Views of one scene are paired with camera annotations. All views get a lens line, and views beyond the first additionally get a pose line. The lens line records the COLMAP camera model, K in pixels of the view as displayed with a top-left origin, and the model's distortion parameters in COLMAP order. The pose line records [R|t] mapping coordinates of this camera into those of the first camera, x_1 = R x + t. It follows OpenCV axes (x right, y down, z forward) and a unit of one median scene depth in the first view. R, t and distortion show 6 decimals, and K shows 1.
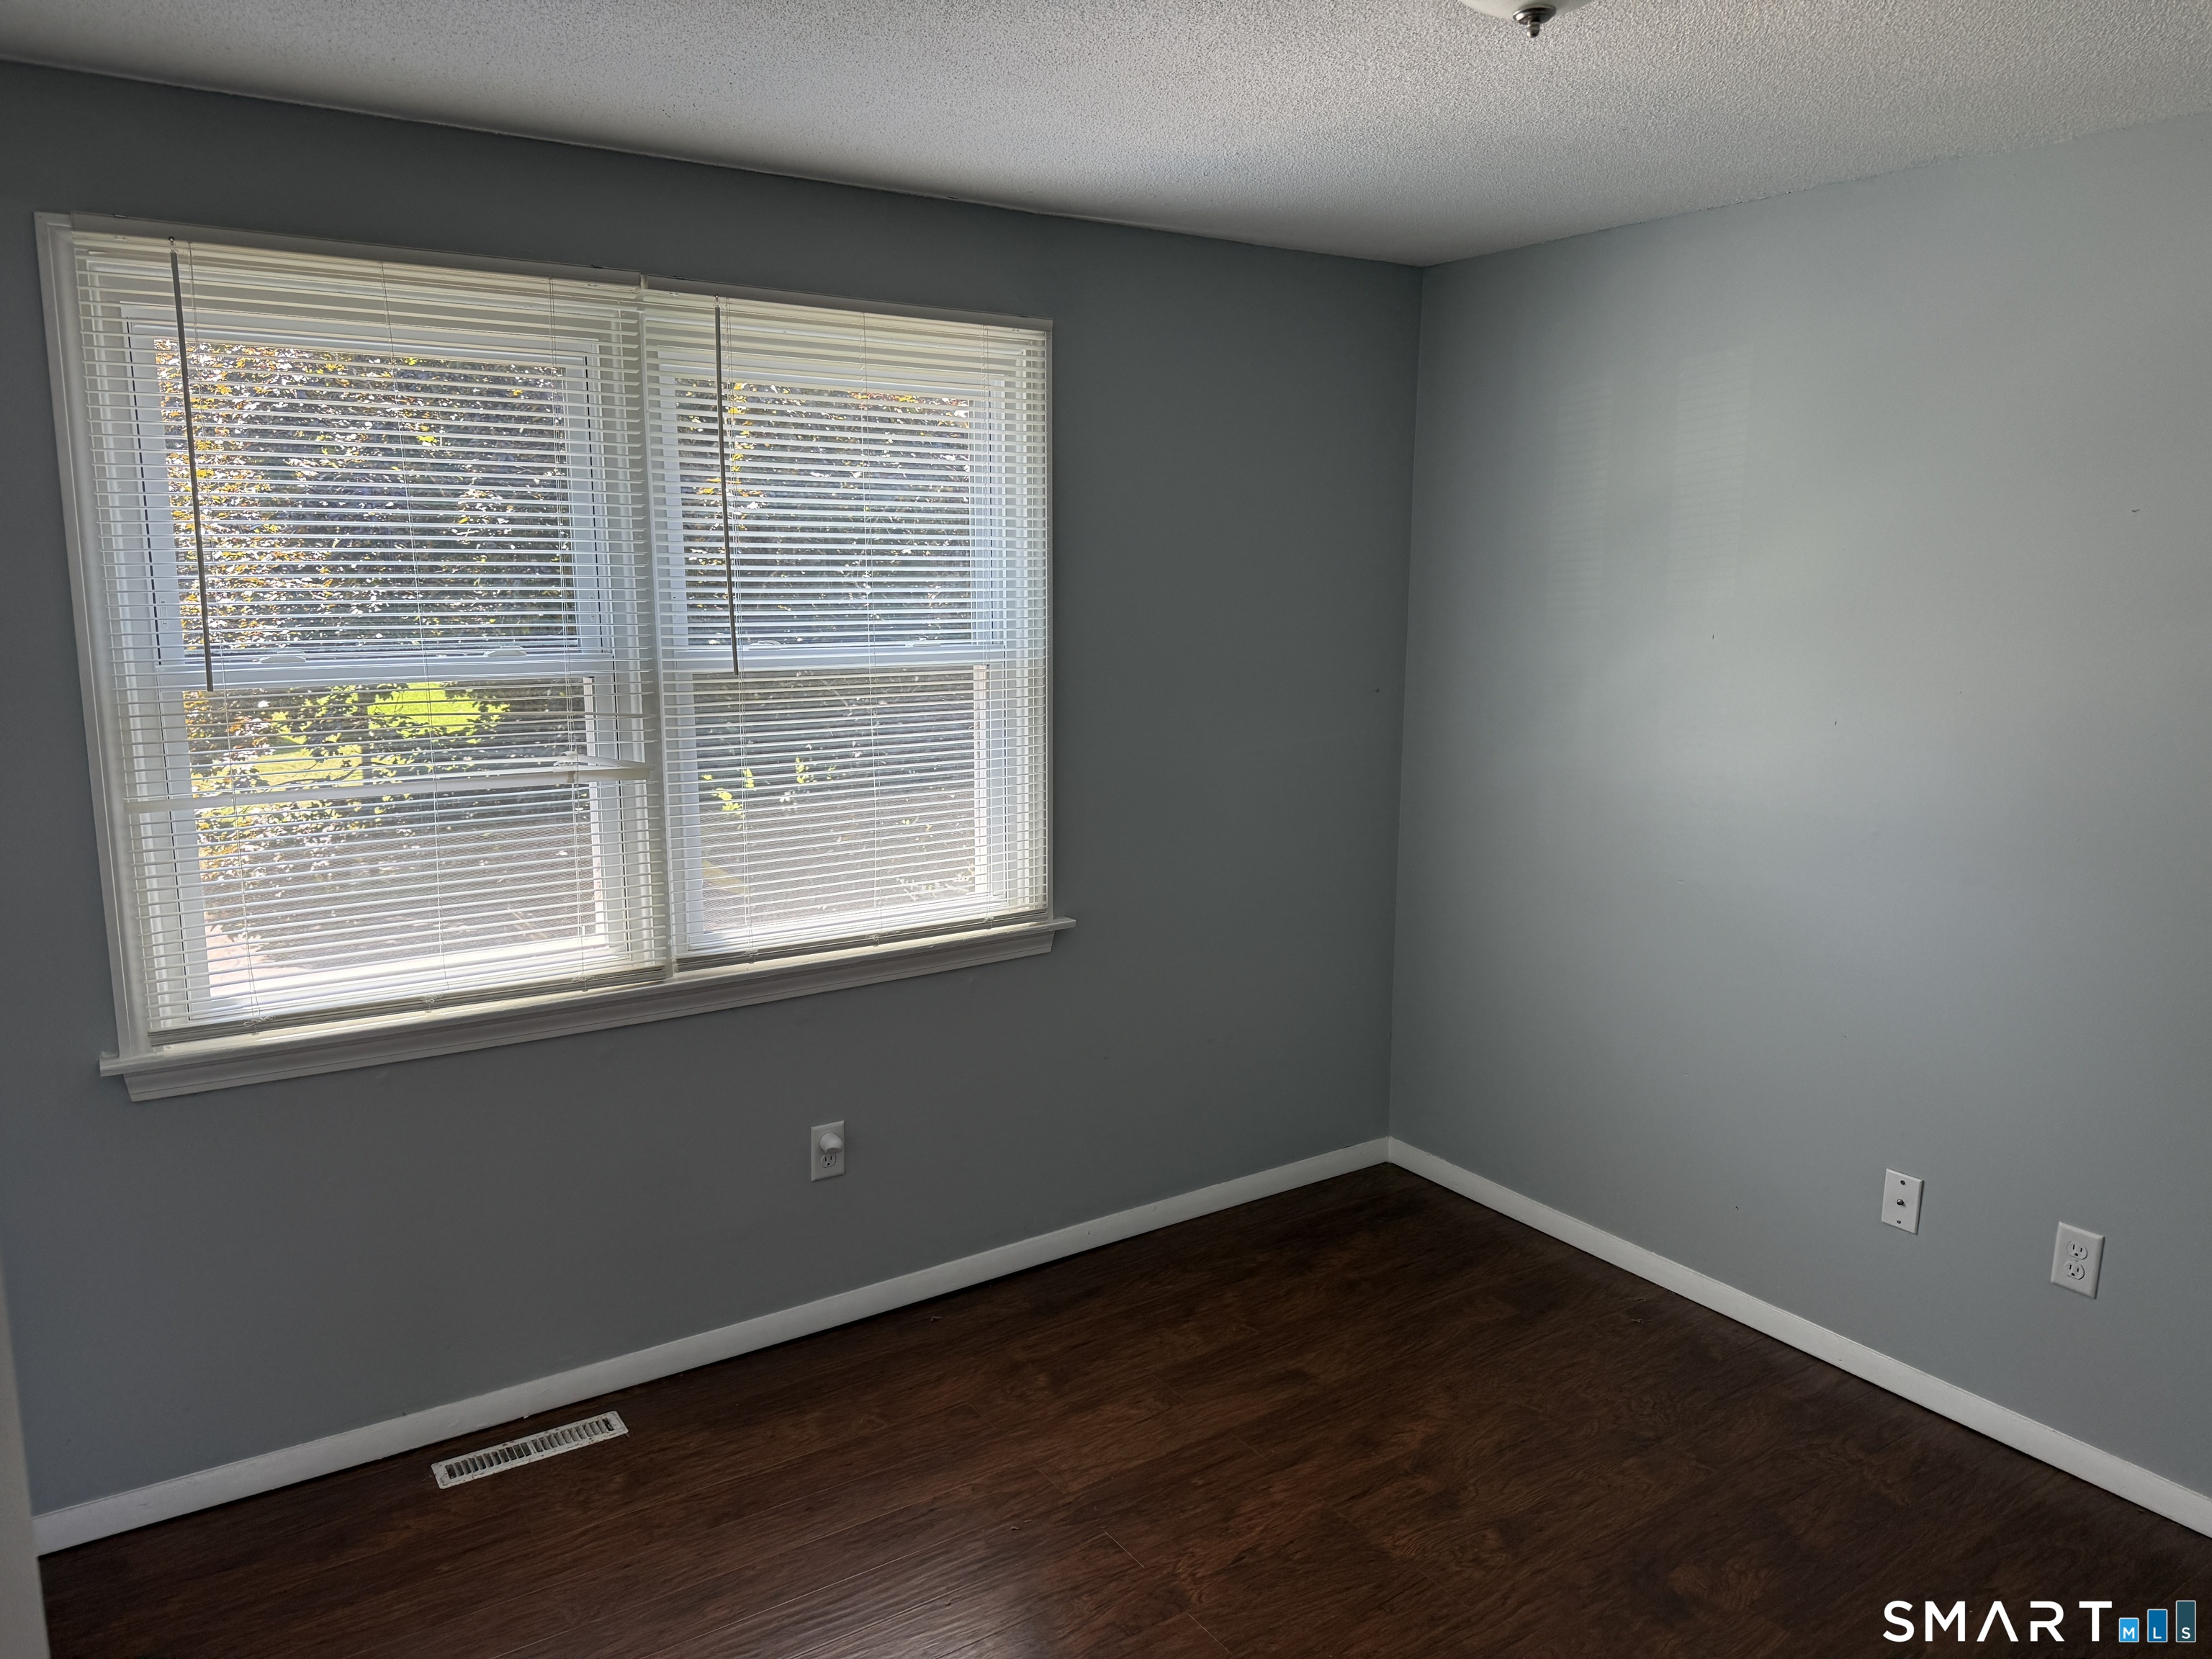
lens RADIAL K [[1490.0, 0, 1104.4], [0, 1490.0, 818.3], [0, 0, 1]] dist [0.000780, -0.026331]
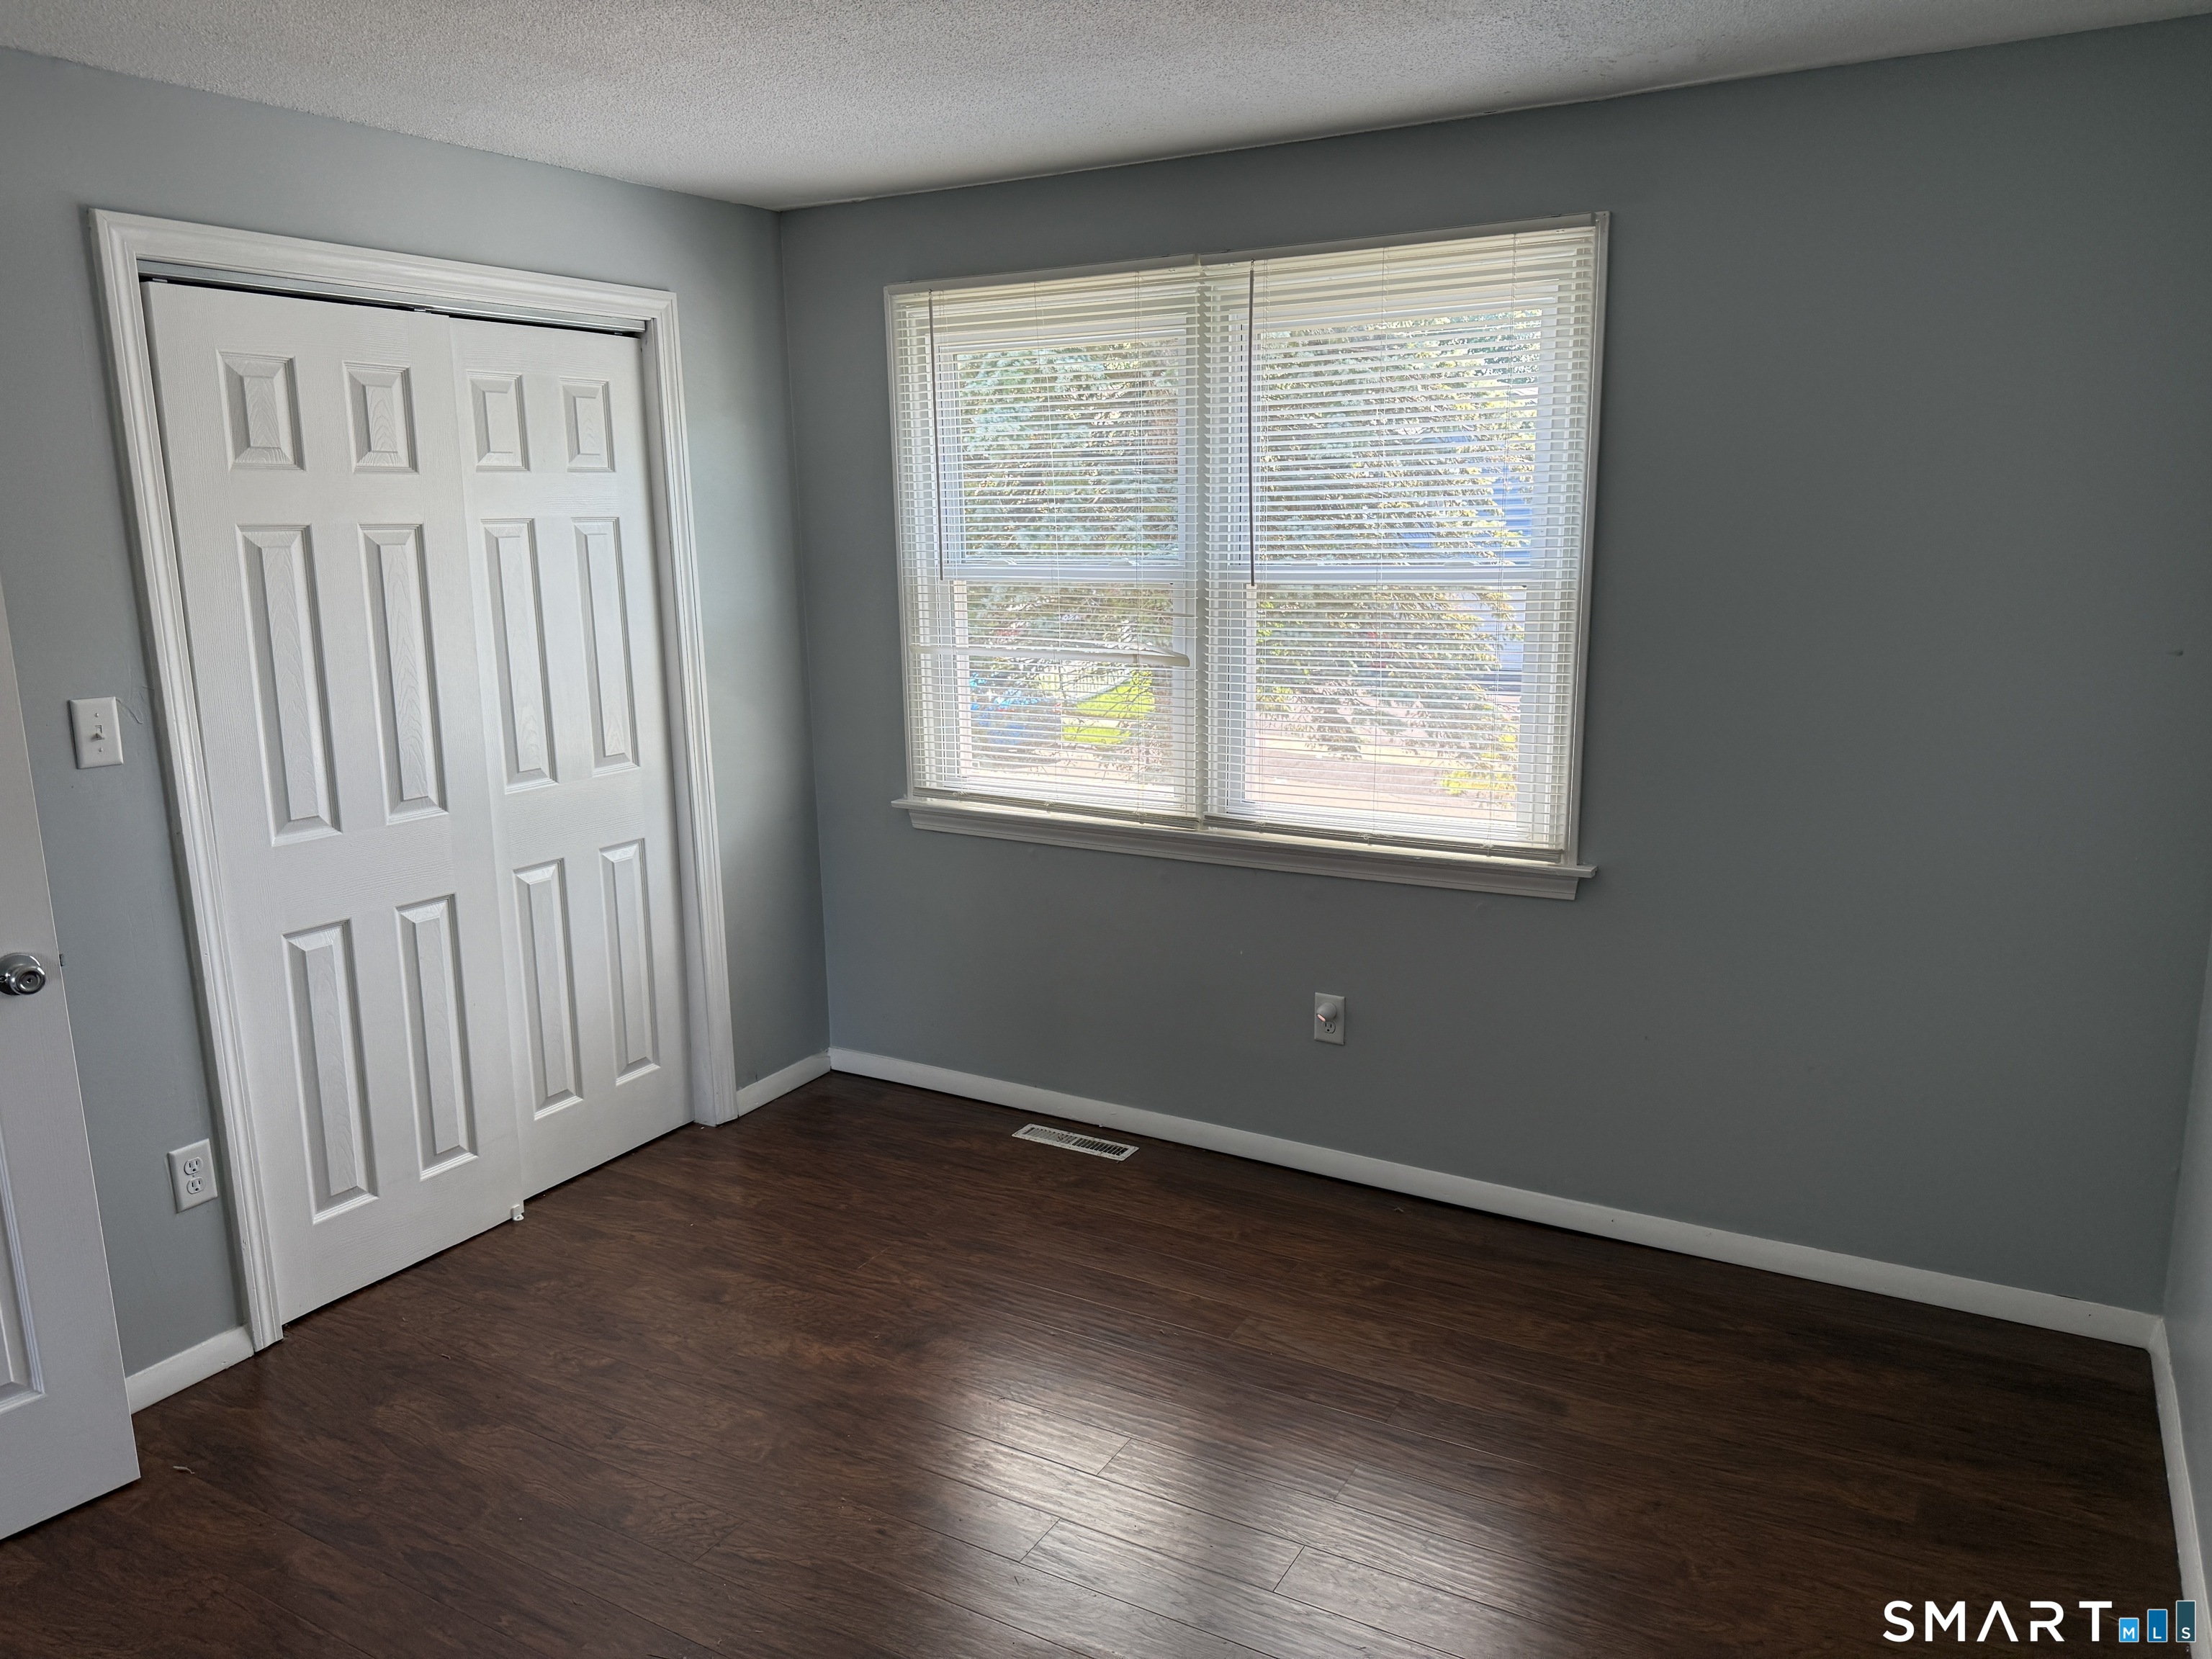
lens RADIAL K [[1490.0, 0, 1112.4], [0, 1490.0, 829.8], [0, 0, 1]] dist [0.000780, -0.026331]
pose [[0.452107, 0.178384, -0.873944, 0.765649], [-0.129378, 0.982551, 0.133622, -0.048971], [0.882531, 0.052658, 0.467297, 0.358890]]
